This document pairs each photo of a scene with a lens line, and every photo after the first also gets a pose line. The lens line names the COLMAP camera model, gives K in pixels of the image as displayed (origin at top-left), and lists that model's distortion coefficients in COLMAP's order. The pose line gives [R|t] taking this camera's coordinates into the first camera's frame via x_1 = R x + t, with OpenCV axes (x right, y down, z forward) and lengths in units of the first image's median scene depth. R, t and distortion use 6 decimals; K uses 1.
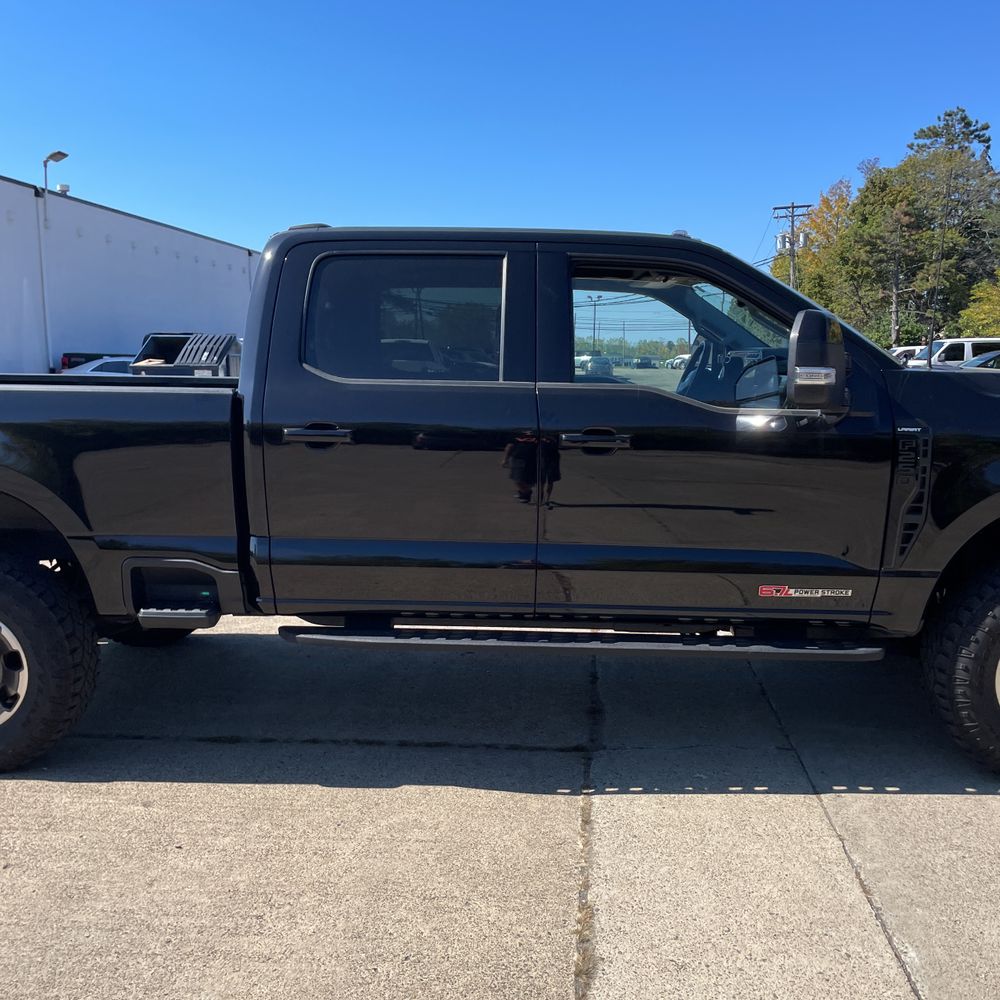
lens RADIAL K [[1001.5, 0, 487.3], [0, 1001.5, 503.1], [0, 0, 1]] dist [0.109184, -0.158913]
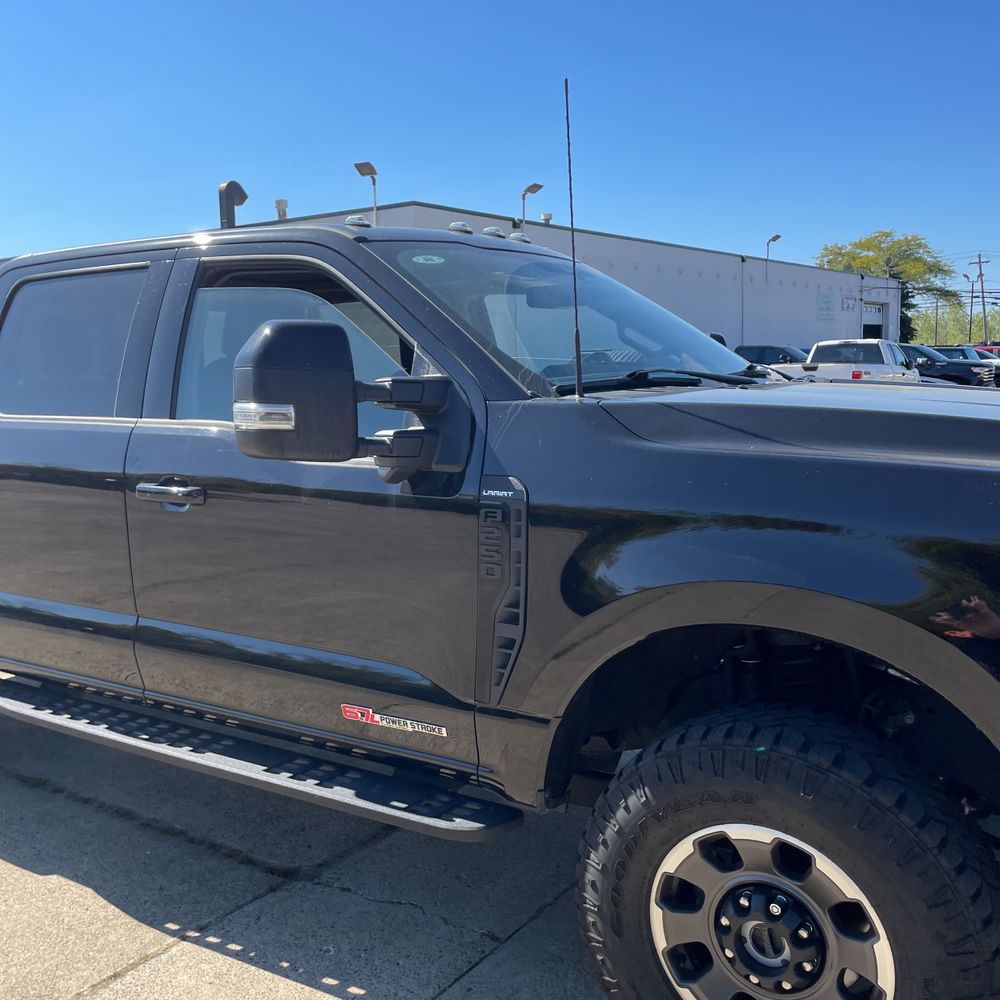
lens RADIAL K [[1004.3, 0, 484.5], [0, 1004.3, 486.0], [0, 0, 1]] dist [0.114276, -0.171764]
pose [[0.860312, 0.029381, -0.508921, 0.119456], [-0.041302, 0.999073, -0.012142, -0.011228], [0.508093, 0.031465, 0.860727, 0.071906]]
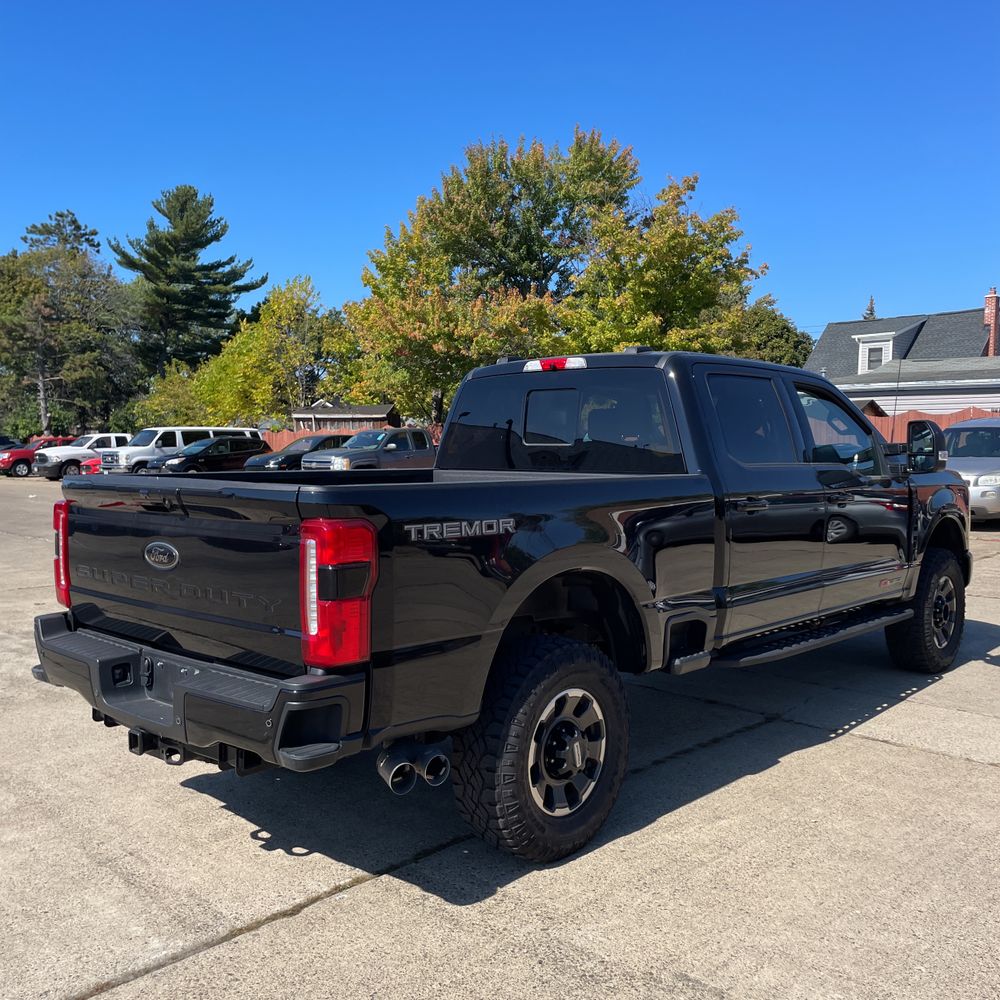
lens RADIAL K [[1004.3, 0, 484.5], [0, 1004.3, 486.0], [0, 0, 1]] dist [0.114276, -0.171764]
pose [[0.644267, -0.038230, 0.763844, -0.240328], [0.114472, 0.992319, -0.046886, -0.011882], [-0.756185, 0.117646, 0.643695, 0.065331]]
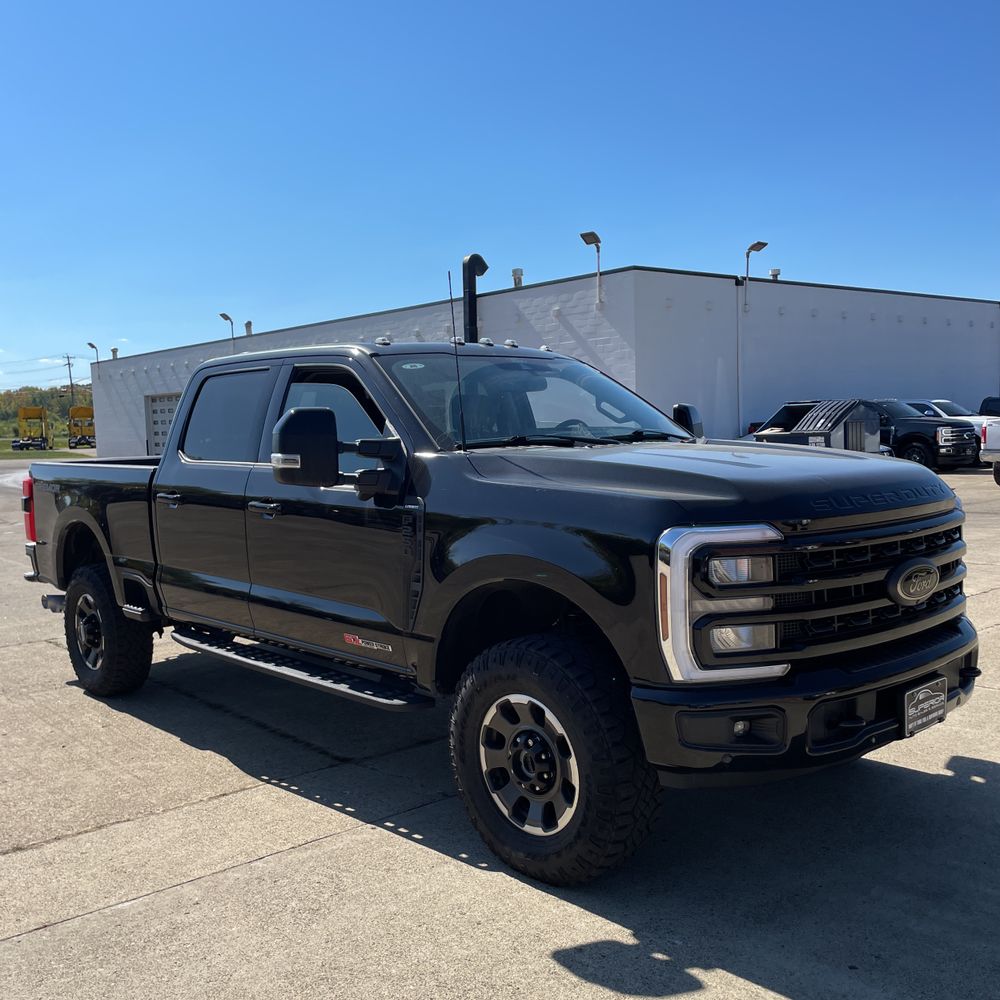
lens RADIAL K [[1001.5, 0, 487.3], [0, 1001.5, 503.1], [0, 0, 1]] dist [0.109184, -0.158913]
pose [[0.707192, 0.027586, -0.706483, 0.204385], [-0.071008, 0.996957, -0.032151, -0.007580], [0.703447, 0.072903, 0.706999, 0.044638]]
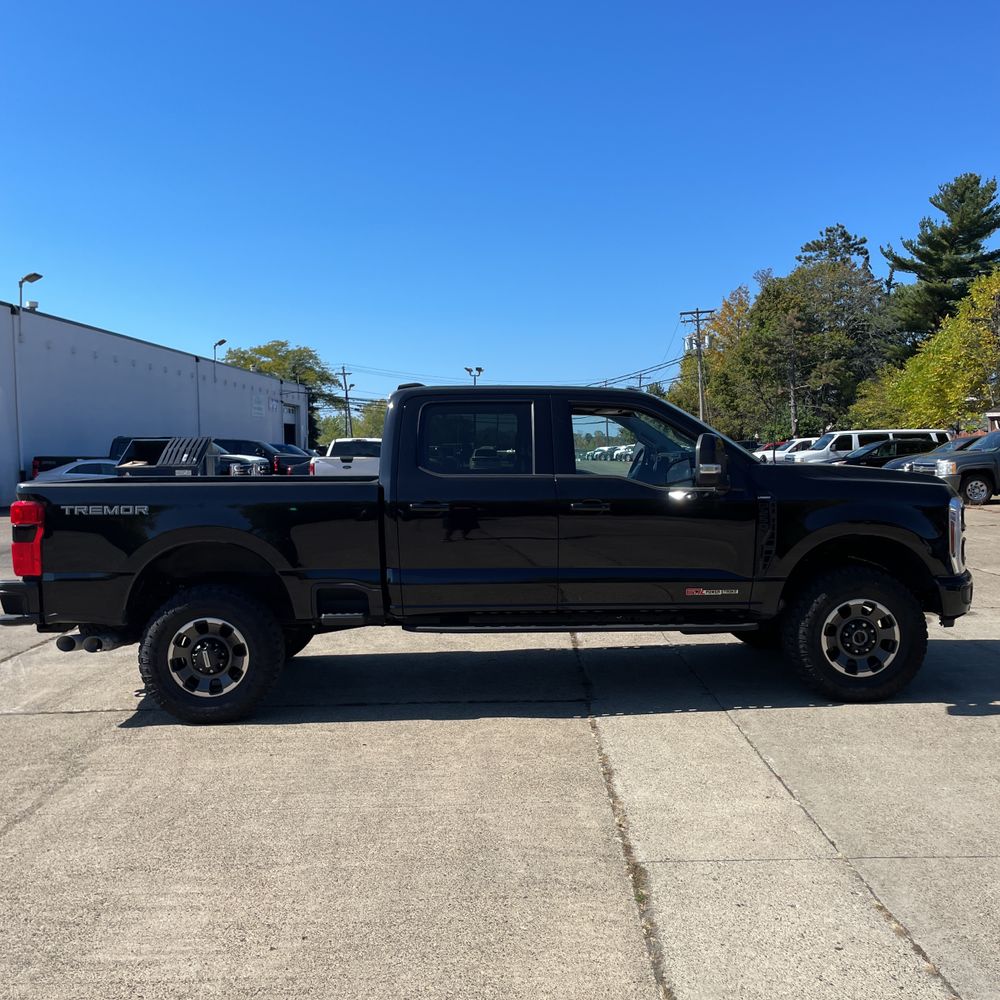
lens RADIAL K [[999.9, 0, 488.3], [0, 999.9, 497.7], [0, 0, 1]] dist [0.115804, -0.173364]
pose [[0.996816, -0.019928, 0.077204, -0.033362], [0.027327, 0.995007, -0.095994, 0.013748], [-0.074906, 0.097798, 0.992383, -0.117547]]
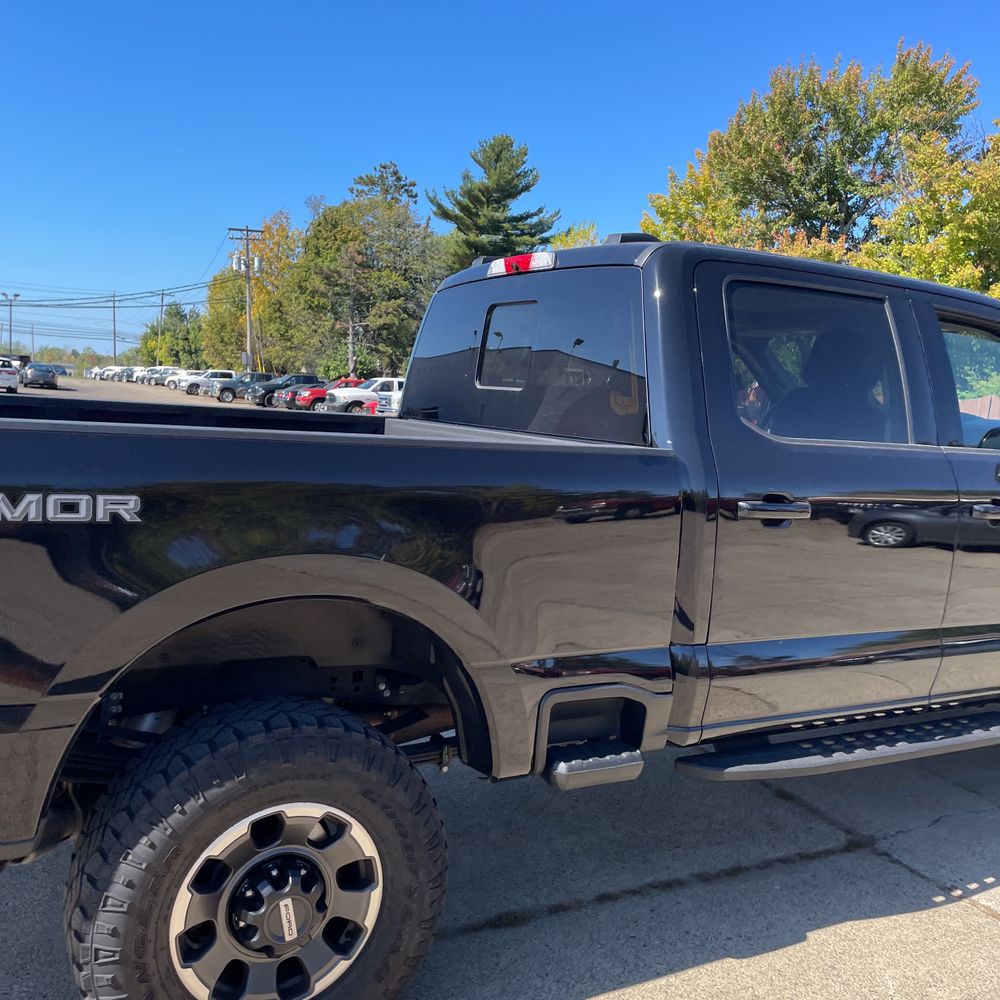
lens RADIAL K [[1001.5, 0, 487.3], [0, 1001.5, 503.1], [0, 0, 1]] dist [0.109184, -0.158913]
pose [[0.843330, -0.011659, 0.537269, -0.129929], [0.020685, 0.999728, -0.010773, -0.011526], [-0.536997, 0.020198, 0.843342, 0.076346]]
